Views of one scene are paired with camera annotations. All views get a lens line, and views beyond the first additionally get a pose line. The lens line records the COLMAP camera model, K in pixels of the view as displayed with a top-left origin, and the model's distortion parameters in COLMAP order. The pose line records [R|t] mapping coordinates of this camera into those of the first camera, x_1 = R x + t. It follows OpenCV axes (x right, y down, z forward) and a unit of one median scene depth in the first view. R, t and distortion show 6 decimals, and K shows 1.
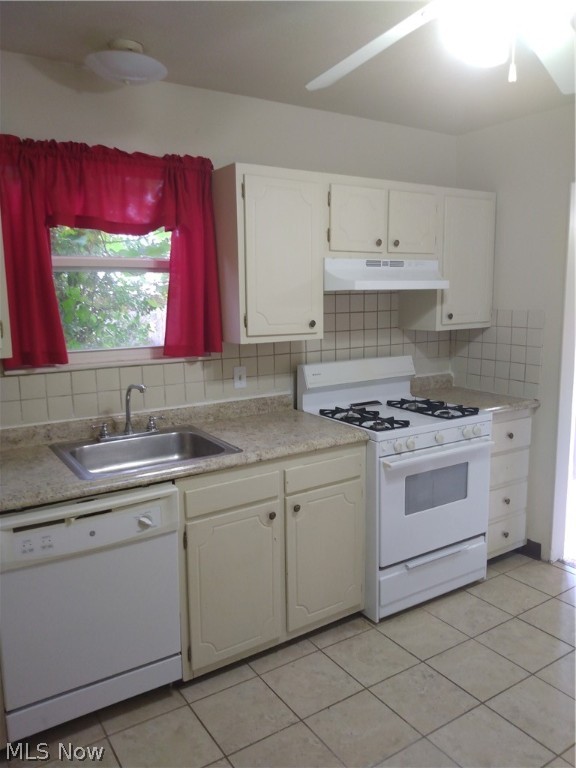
lens RADIAL K [[617.7, 0, 294.3], [0, 617.7, 385.7], [0, 0, 1]] dist [0.053252, -0.099563]
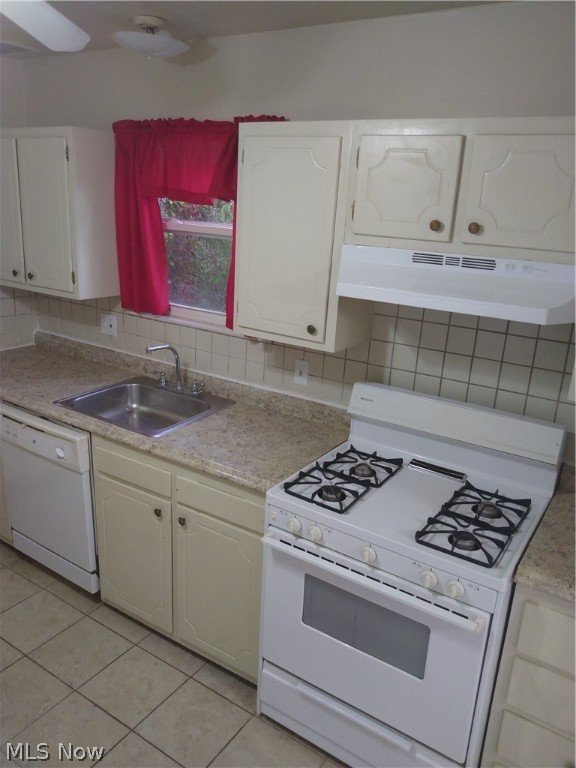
lens RADIAL K [[590.6, 0, 290.2], [0, 590.6, 389.3], [0, 0, 1]] dist [0.078853, -0.185822]
pose [[0.389257, 0.307308, -0.868355, 0.679868], [-0.203113, 0.948139, 0.244495, -0.204800], [0.898457, 0.081203, 0.431488, 0.673578]]
